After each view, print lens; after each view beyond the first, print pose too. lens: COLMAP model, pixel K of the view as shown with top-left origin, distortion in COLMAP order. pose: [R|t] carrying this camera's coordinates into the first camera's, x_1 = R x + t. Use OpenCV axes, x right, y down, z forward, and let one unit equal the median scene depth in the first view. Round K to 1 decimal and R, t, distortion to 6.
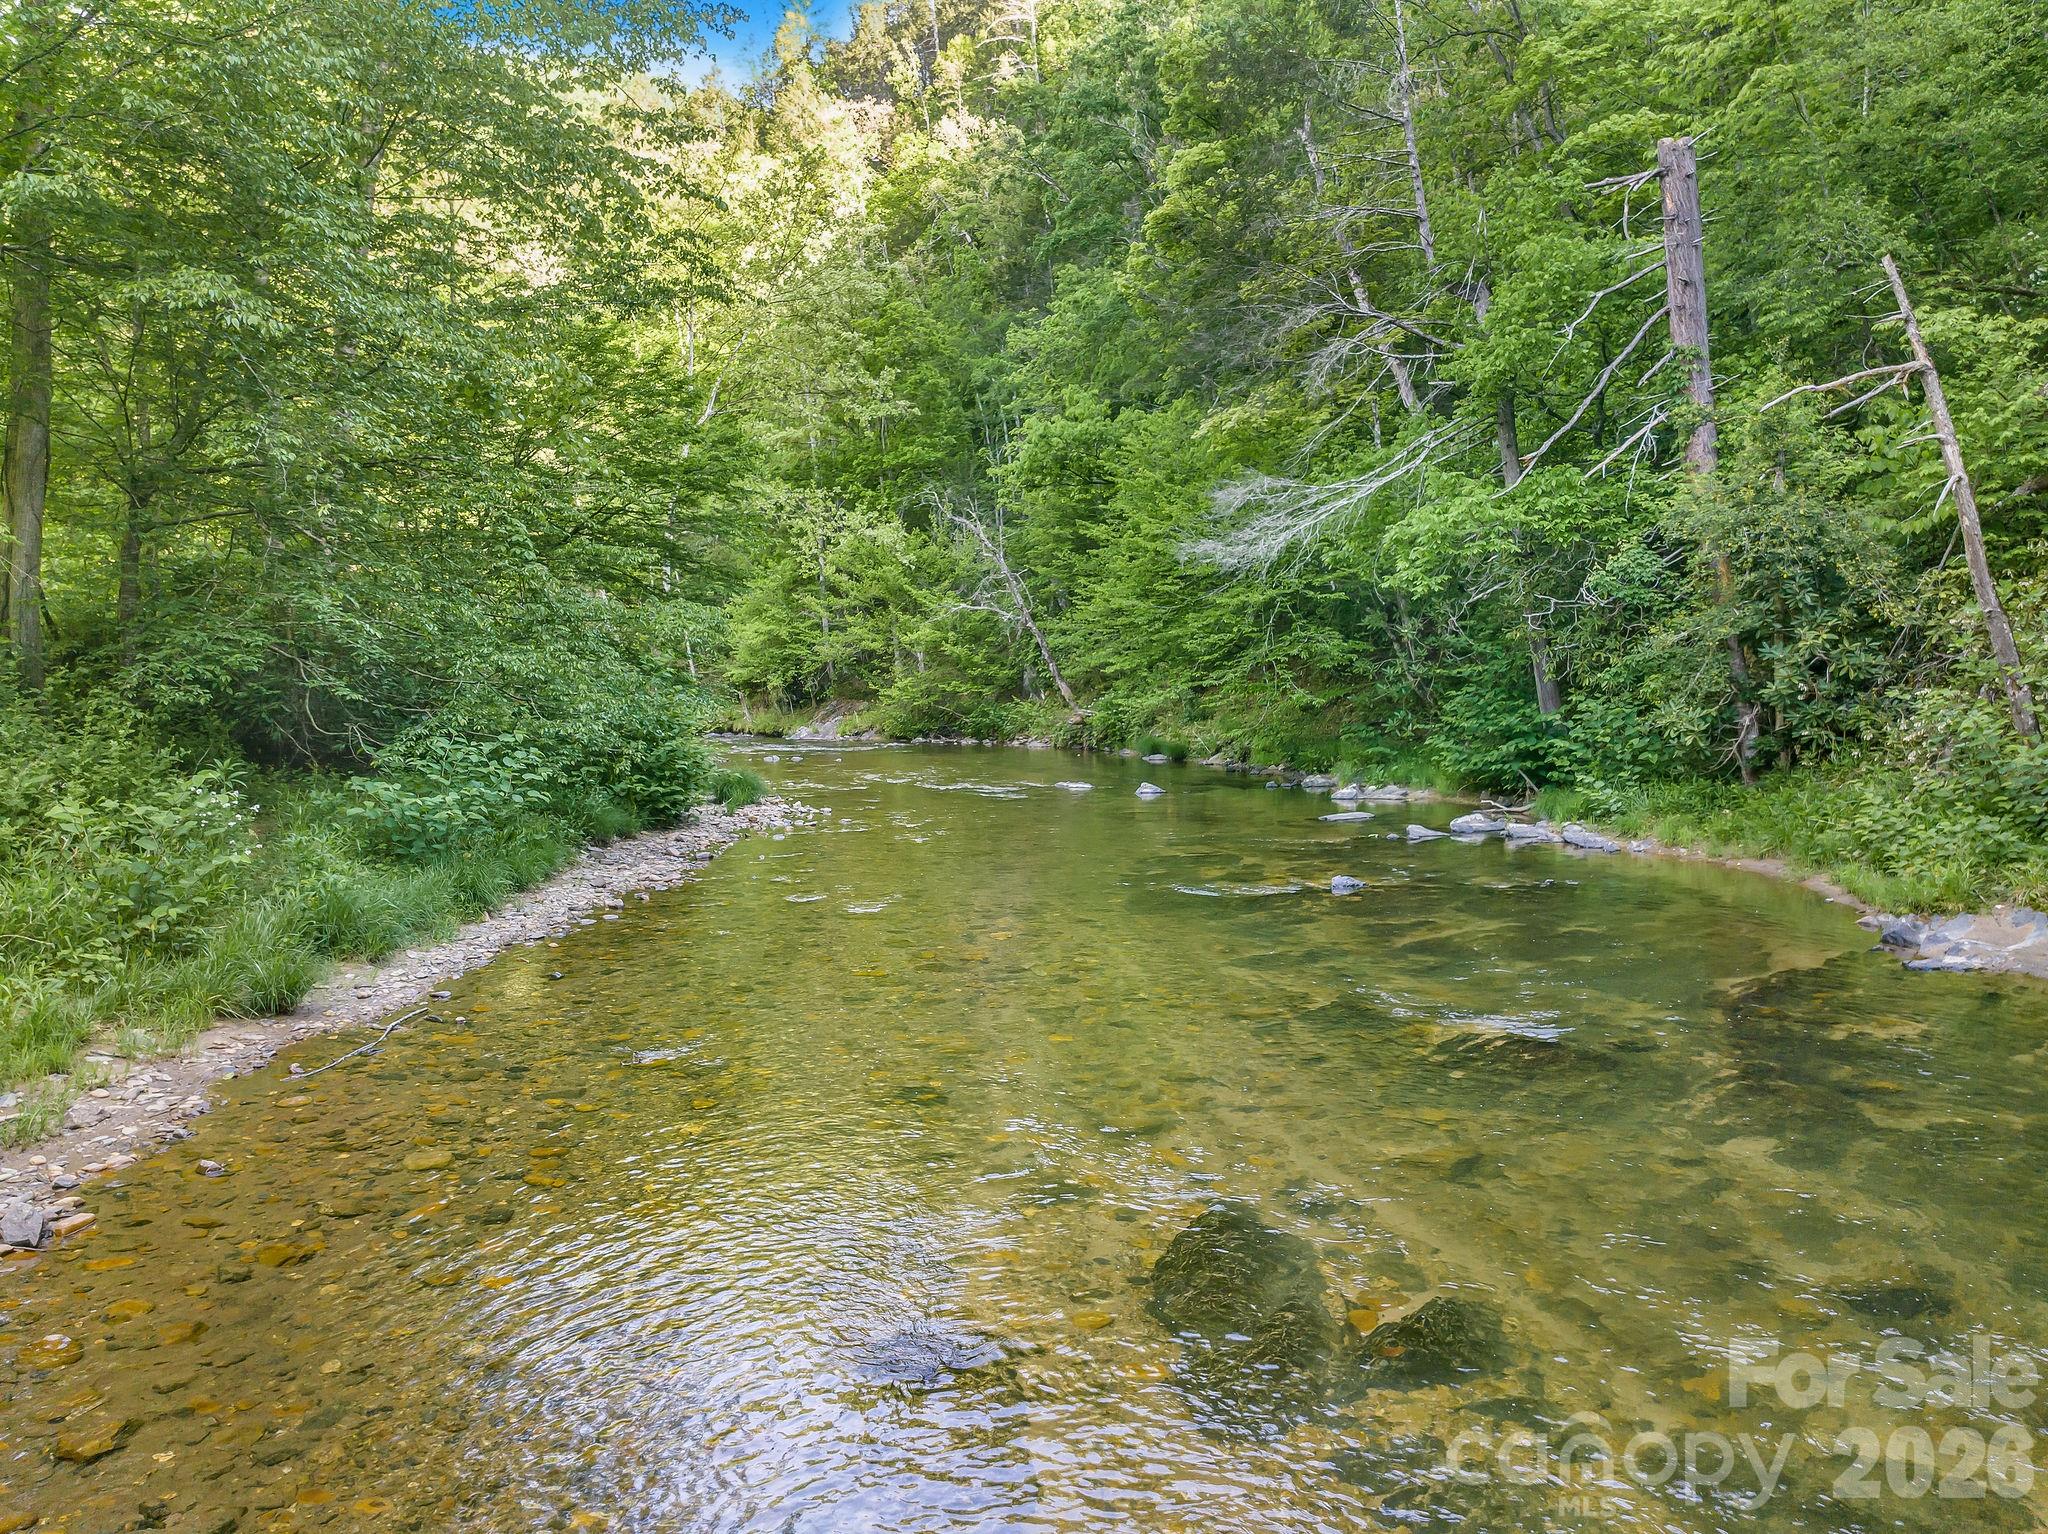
lens RADIAL K [[1468.0, 0, 1035.5], [0, 1468.0, 734.7], [0, 0, 1]] dist [-0.026271, -0.019071]
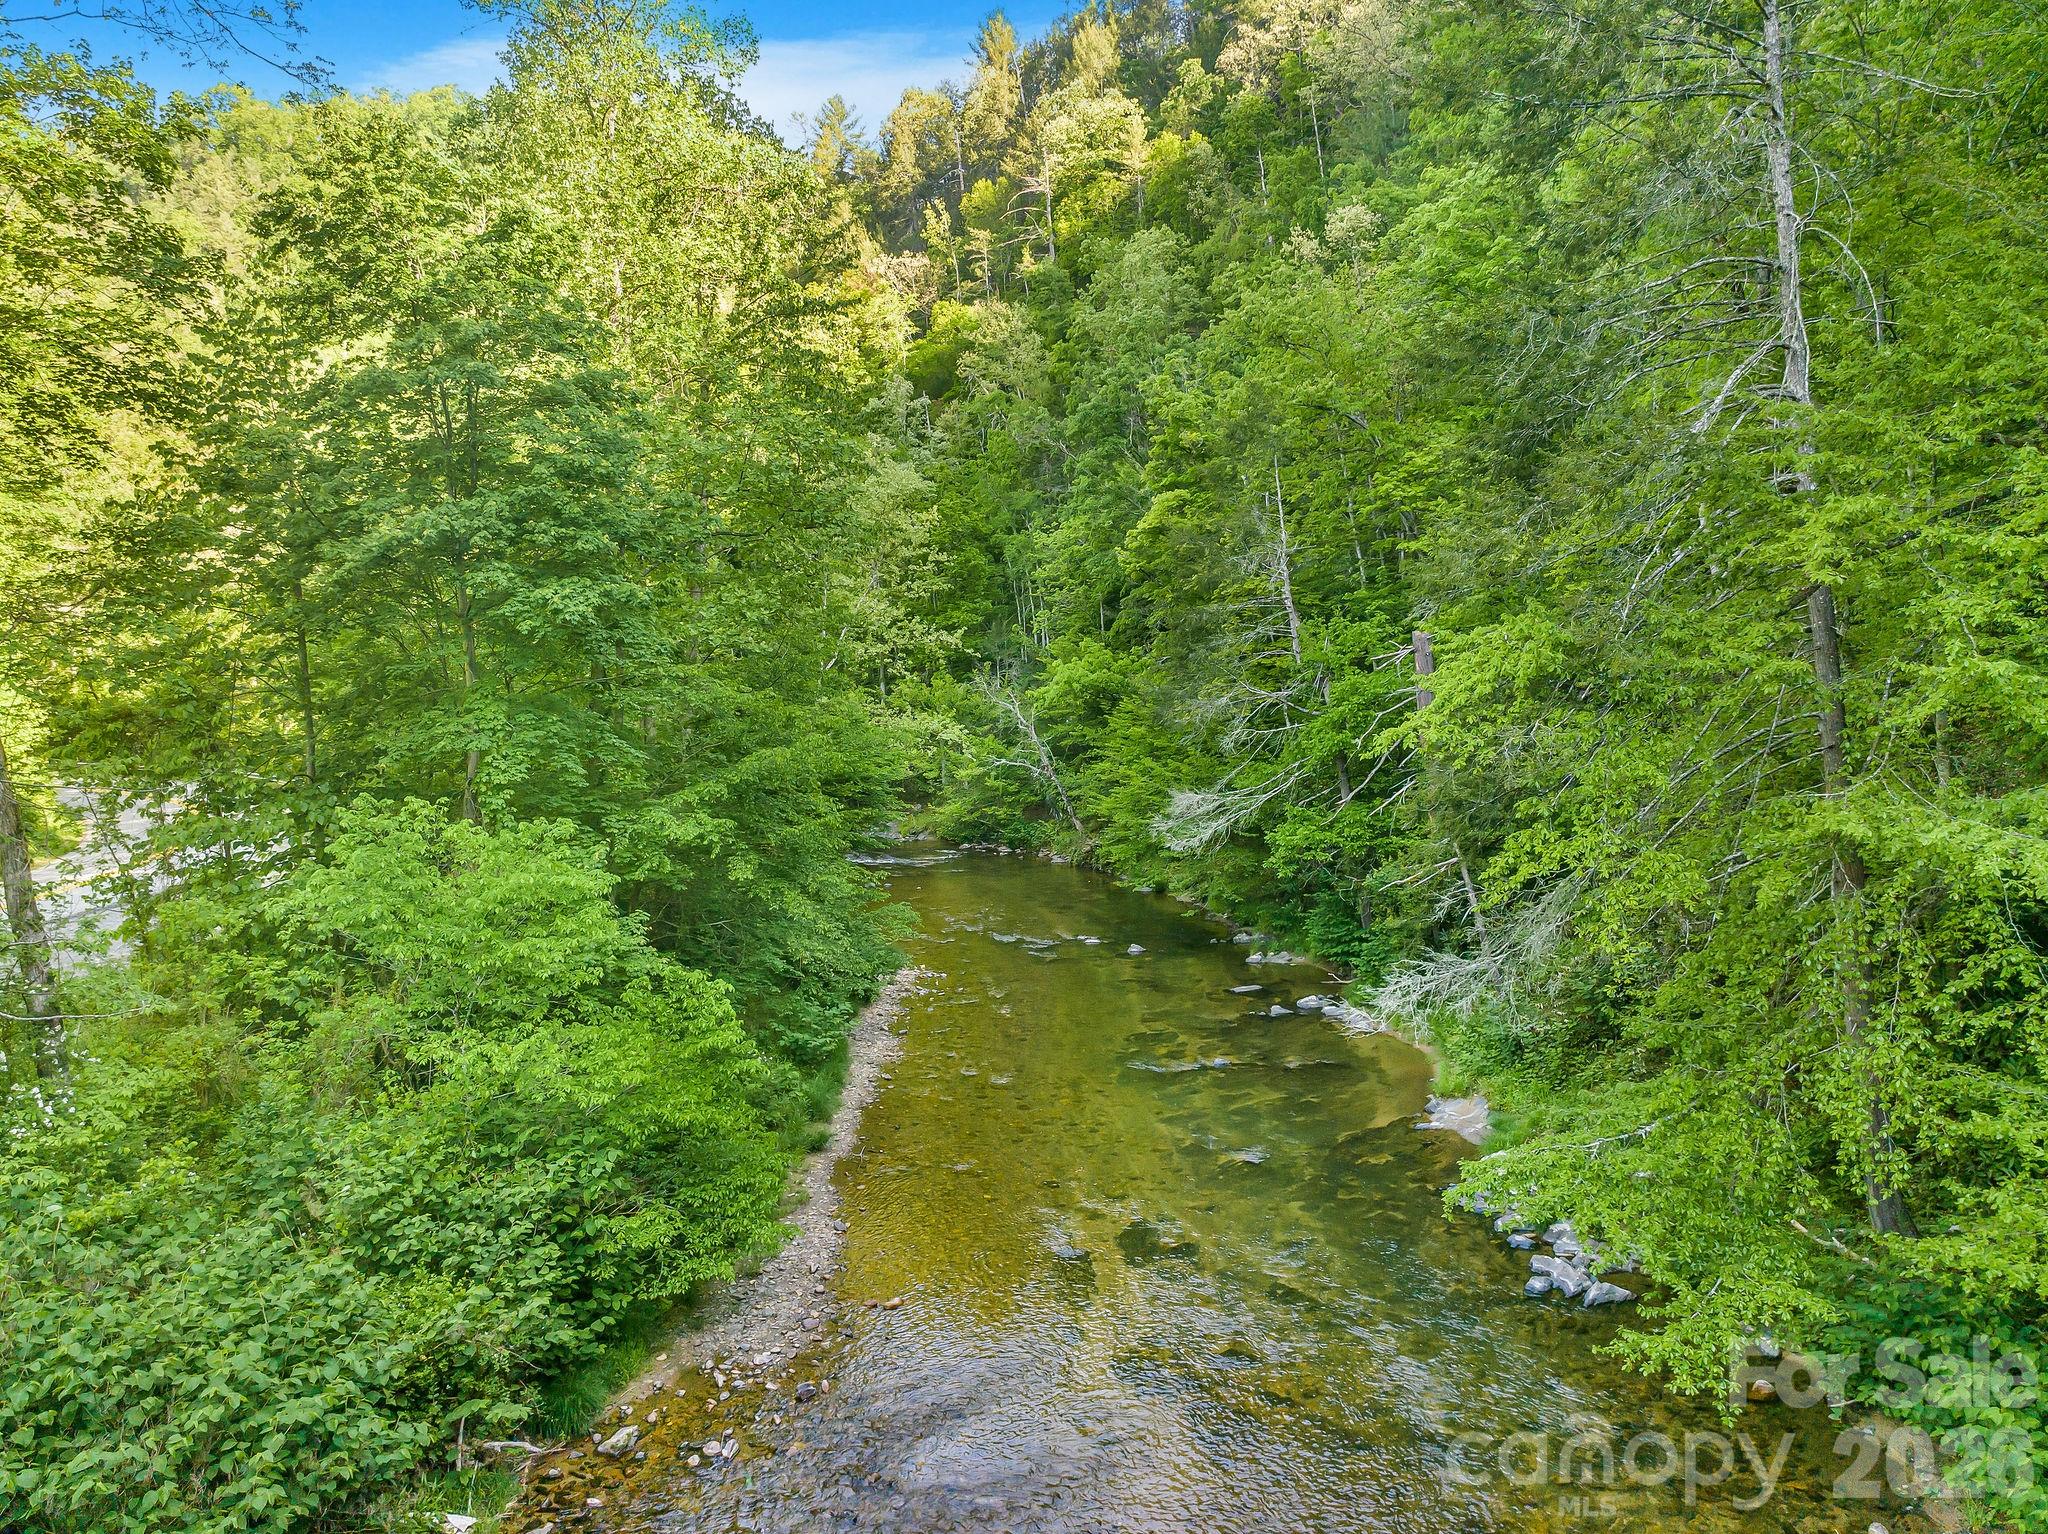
lens RADIAL K [[1468.0, 0, 1035.5], [0, 1468.0, 734.7], [0, 0, 1]] dist [-0.026271, -0.019071]
pose [[0.999997, 0.000732, -0.002400, -0.016795], [-0.000716, 0.999977, 0.006718, -0.120608], [0.002405, -0.006716, 0.999975, -0.349194]]
